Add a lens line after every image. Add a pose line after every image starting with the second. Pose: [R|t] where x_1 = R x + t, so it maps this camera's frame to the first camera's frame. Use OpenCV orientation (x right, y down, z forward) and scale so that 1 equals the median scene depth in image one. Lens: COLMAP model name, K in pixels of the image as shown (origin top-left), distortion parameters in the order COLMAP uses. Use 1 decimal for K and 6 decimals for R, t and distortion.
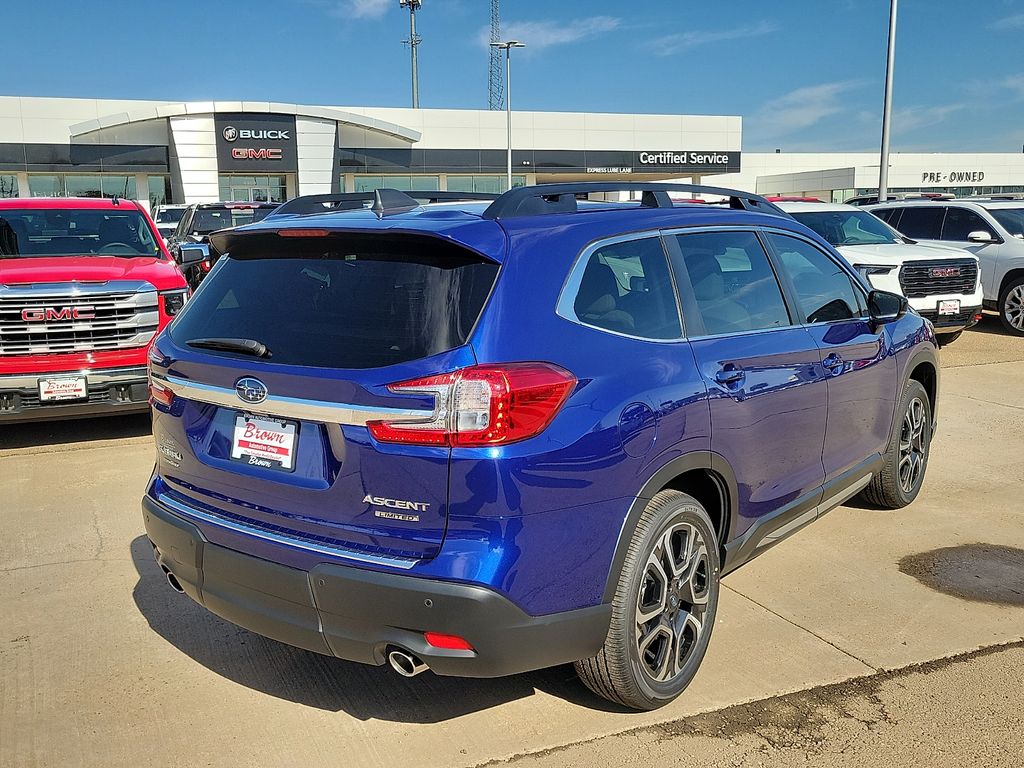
lens RADIAL K [[994.2, 0, 489.6], [0, 994.2, 373.6], [0, 0, 1]] dist [0.049084, -0.005850]
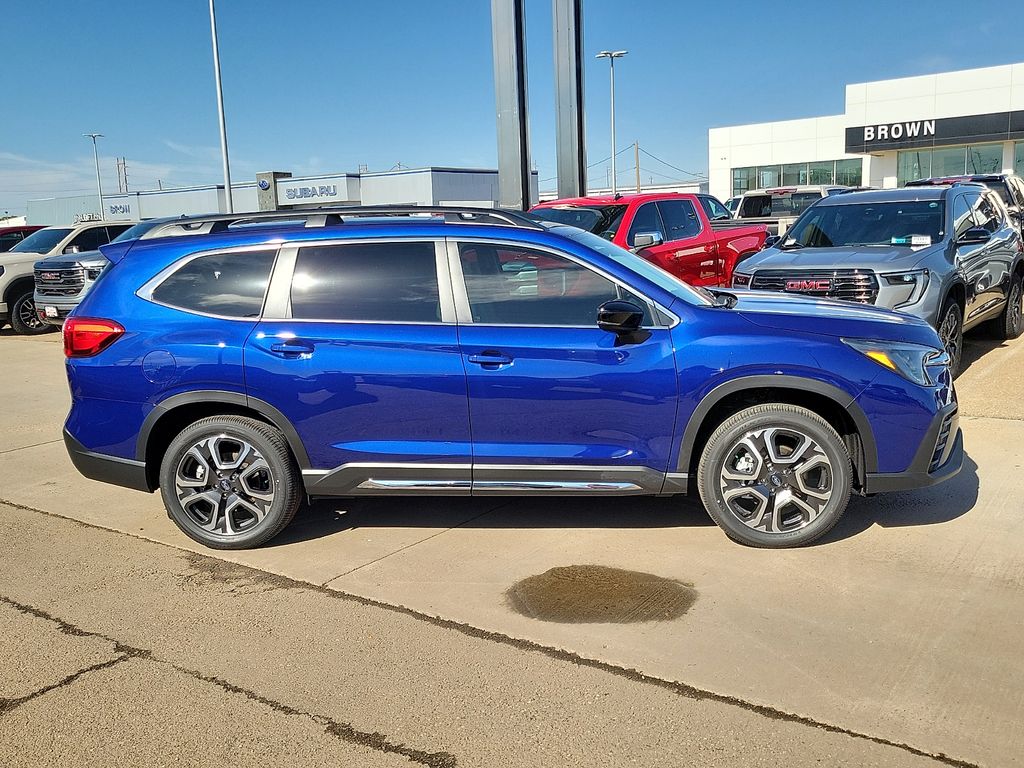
lens RADIAL K [[983.4, 0, 511.6], [0, 983.4, 375.2], [0, 0, 1]] dist [0.047359, -0.011194]
pose [[0.524239, 0.137380, -0.840417, 1.144943], [-0.103803, 0.989851, 0.097057, -0.094026], [0.845221, 0.036357, 0.533179, 0.372032]]
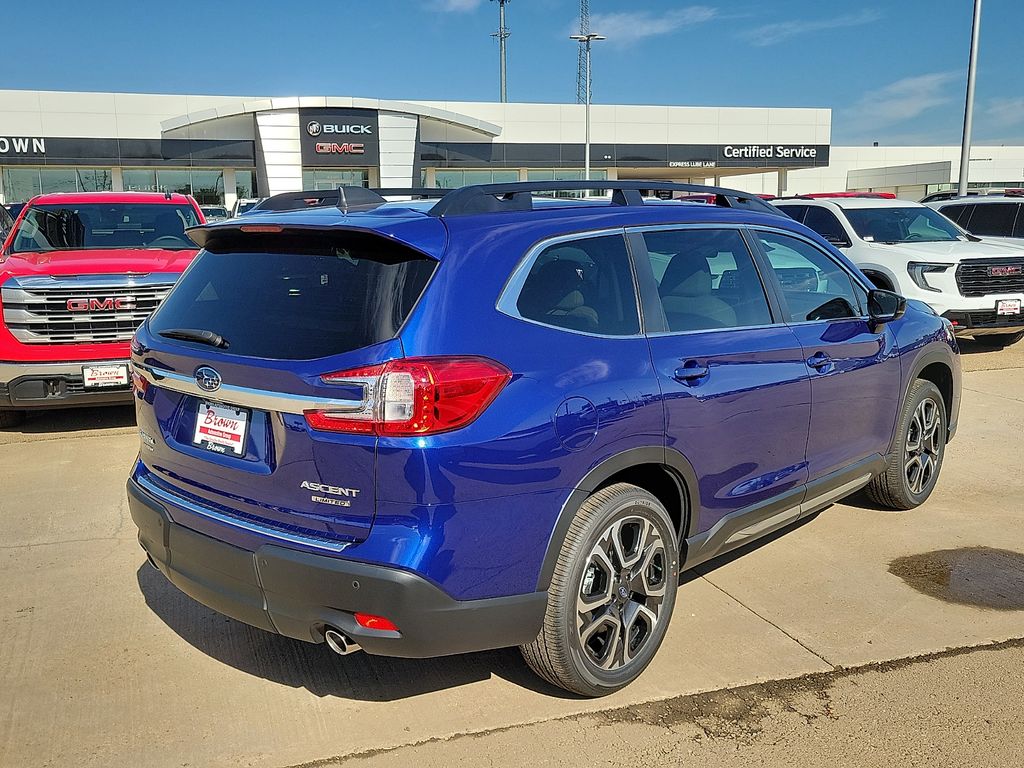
lens RADIAL K [[995.7, 0, 512.0], [0, 995.7, 384.0], [0, 0, 1]] dist [0.048086, -0.011685]
pose [[0.997189, 0.016461, -0.073094, 0.096261], [-0.015305, 0.999749, 0.016349, 0.000016], [0.073345, -0.015184, 0.997191, -0.016048]]
